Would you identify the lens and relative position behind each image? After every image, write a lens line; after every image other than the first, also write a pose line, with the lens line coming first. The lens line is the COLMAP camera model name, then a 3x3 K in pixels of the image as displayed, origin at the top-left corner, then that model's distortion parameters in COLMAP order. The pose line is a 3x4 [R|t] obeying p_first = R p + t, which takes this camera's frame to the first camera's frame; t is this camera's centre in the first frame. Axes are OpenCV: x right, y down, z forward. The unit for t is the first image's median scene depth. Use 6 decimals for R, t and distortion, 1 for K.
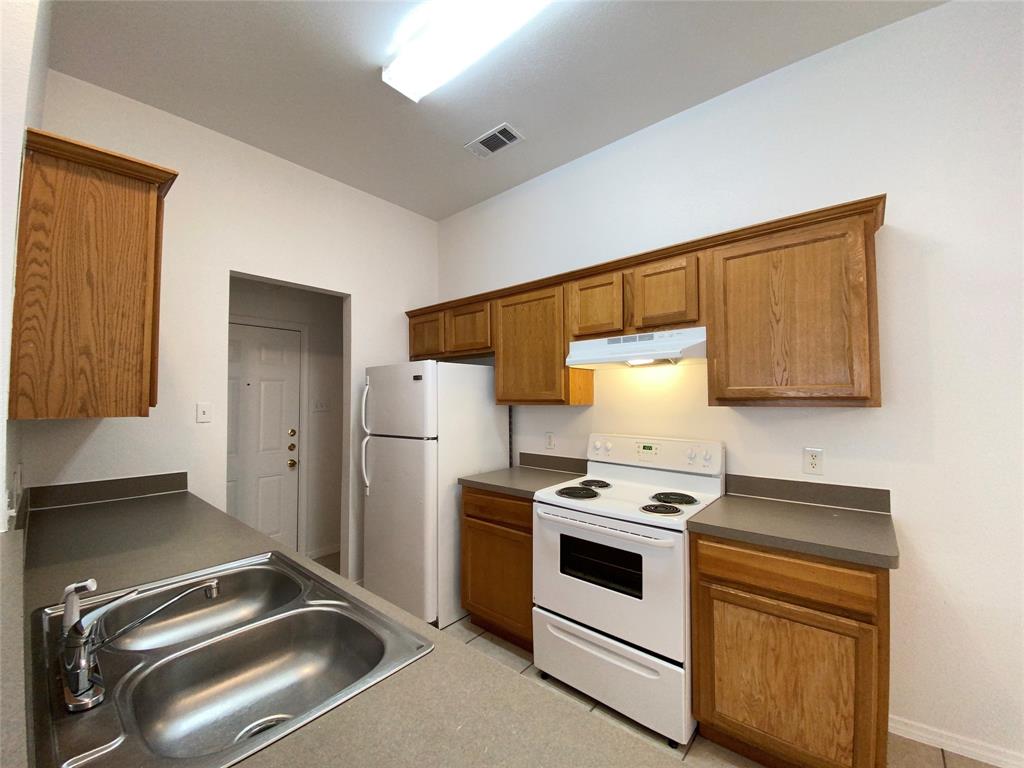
lens RADIAL K [[409.5, 0, 512.9], [0, 409.5, 385.5], [0, 0, 1]] dist [0.035235, -0.027494]
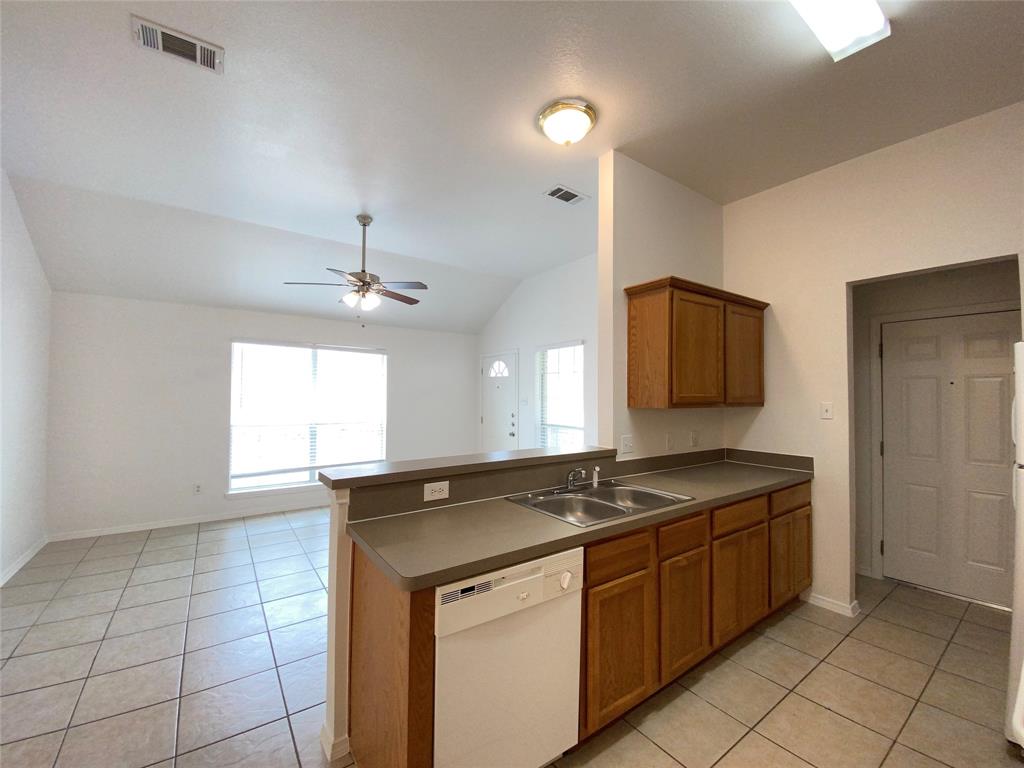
lens RADIAL K [[409.0, 0, 511.7], [0, 409.0, 386.5], [0, 0, 1]] dist [0.026961, -0.022593]
pose [[-0.233368, -0.015670, -0.972262, 0.714345], [0.027369, 0.999368, -0.022676, -0.002630], [0.972003, -0.031901, -0.232792, 0.460570]]
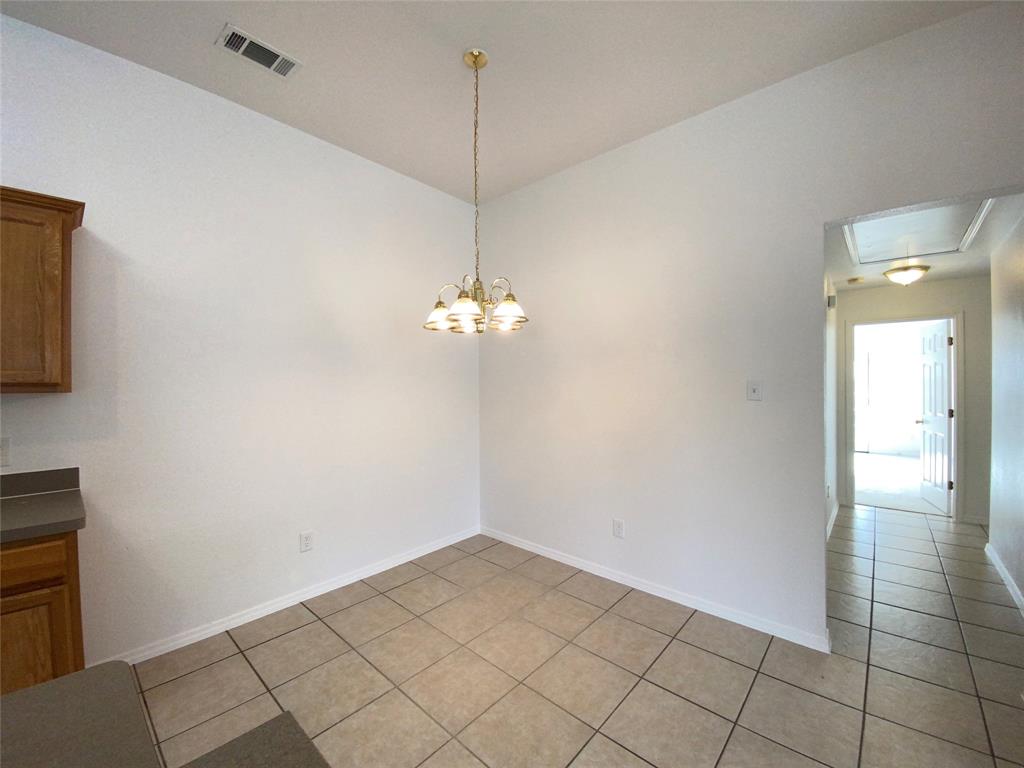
lens RADIAL K [[409.0, 0, 511.7], [0, 409.0, 386.5], [0, 0, 1]] dist [0.026961, -0.022593]
pose [[0.022143, 0.000571, 0.999755, -0.135129], [-0.030013, 0.999550, 0.000094, 0.000774], [-0.999304, -0.030007, 0.022151, -0.151611]]
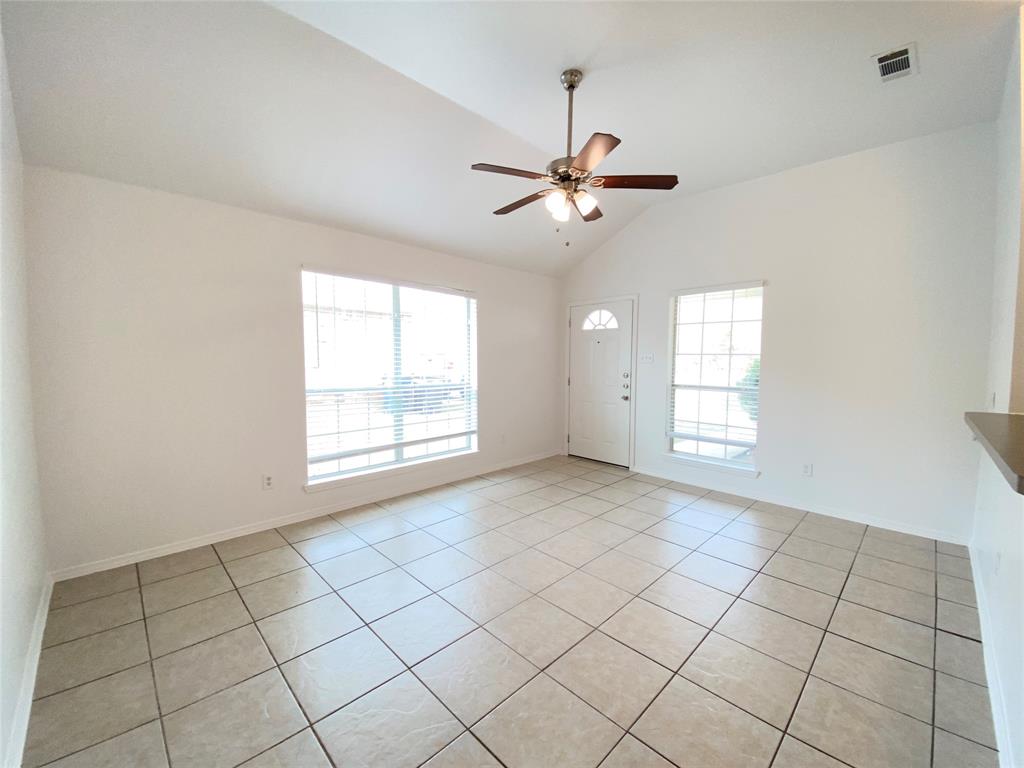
lens RADIAL K [[409.0, 0, 511.7], [0, 409.0, 386.5], [0, 0, 1]] dist [0.026961, -0.022593]
pose [[-0.087113, 0.075056, -0.993367, 0.387415], [0.027100, 0.996967, 0.072952, 0.006557], [0.995830, -0.020565, -0.088883, -0.630072]]
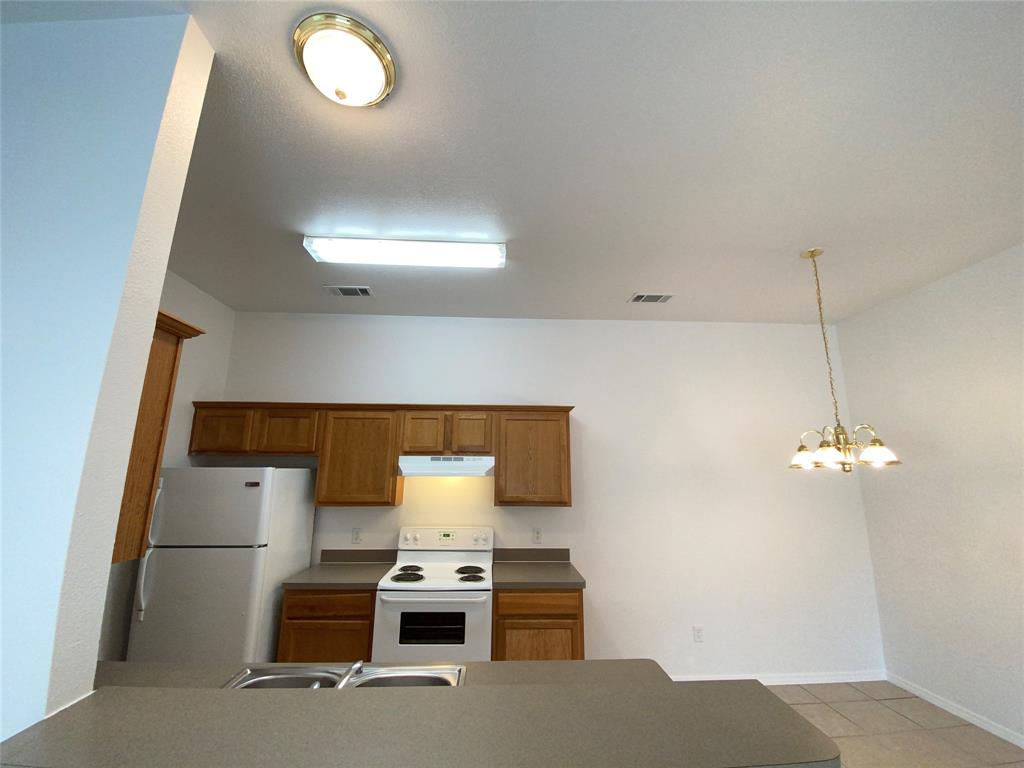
lens RADIAL K [[409.5, 0, 512.9], [0, 409.5, 385.5], [0, 0, 1]] dist [0.035235, -0.027494]
pose [[0.728750, 0.151979, 0.667702, -0.600102], [-0.037796, 0.982501, -0.182381, -0.119873], [-0.683736, 0.107673, 0.721742, -0.264570]]
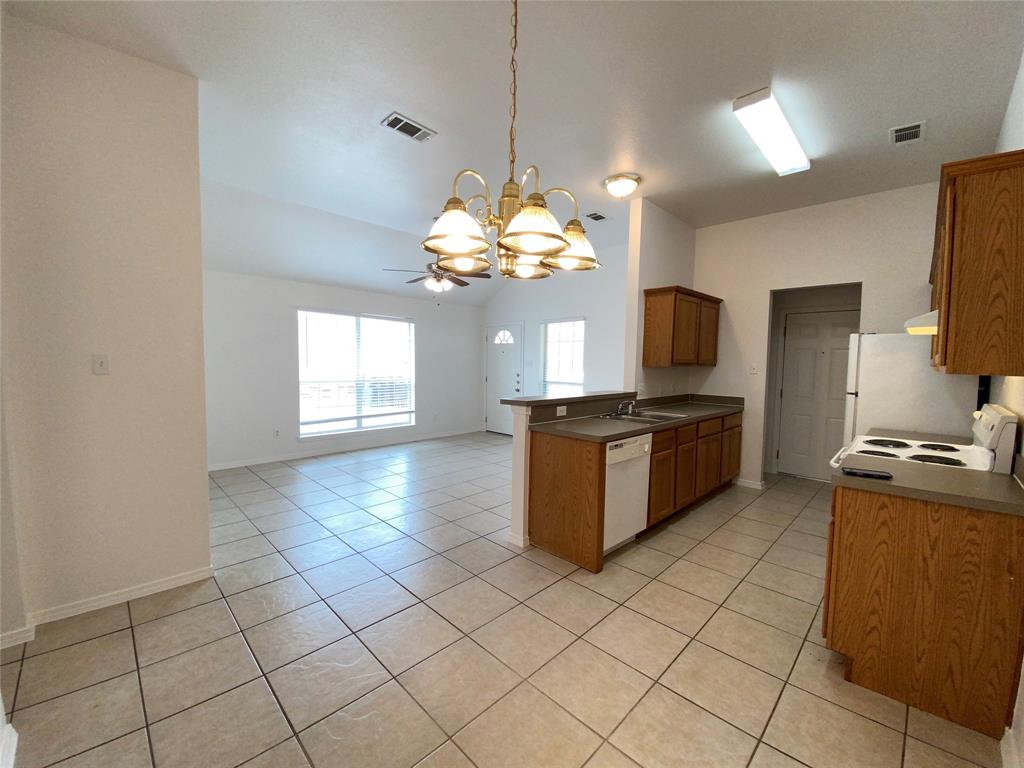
lens RADIAL K [[409.5, 0, 512.9], [0, 409.5, 385.5], [0, 0, 1]] dist [0.035235, -0.027494]
pose [[-0.066401, 0.065194, -0.995661, 1.463669], [0.018037, 0.997779, 0.064130, -0.001860], [0.997630, -0.013700, -0.067430, 0.002175]]
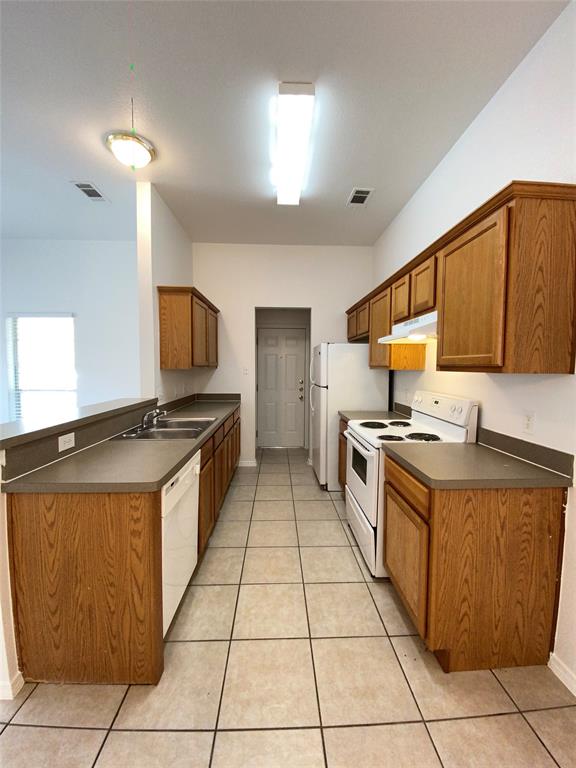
lens RADIAL K [[306.8, 0, 286.5], [0, 306.8, 381.3], [0, 0, 1]] dist [0.026961, -0.022593]
pose [[0.678541, 0.045790, -0.733134, 0.815132], [0.016566, 0.996847, 0.077594, -0.001493], [0.734376, -0.064796, 0.675643, -0.026697]]
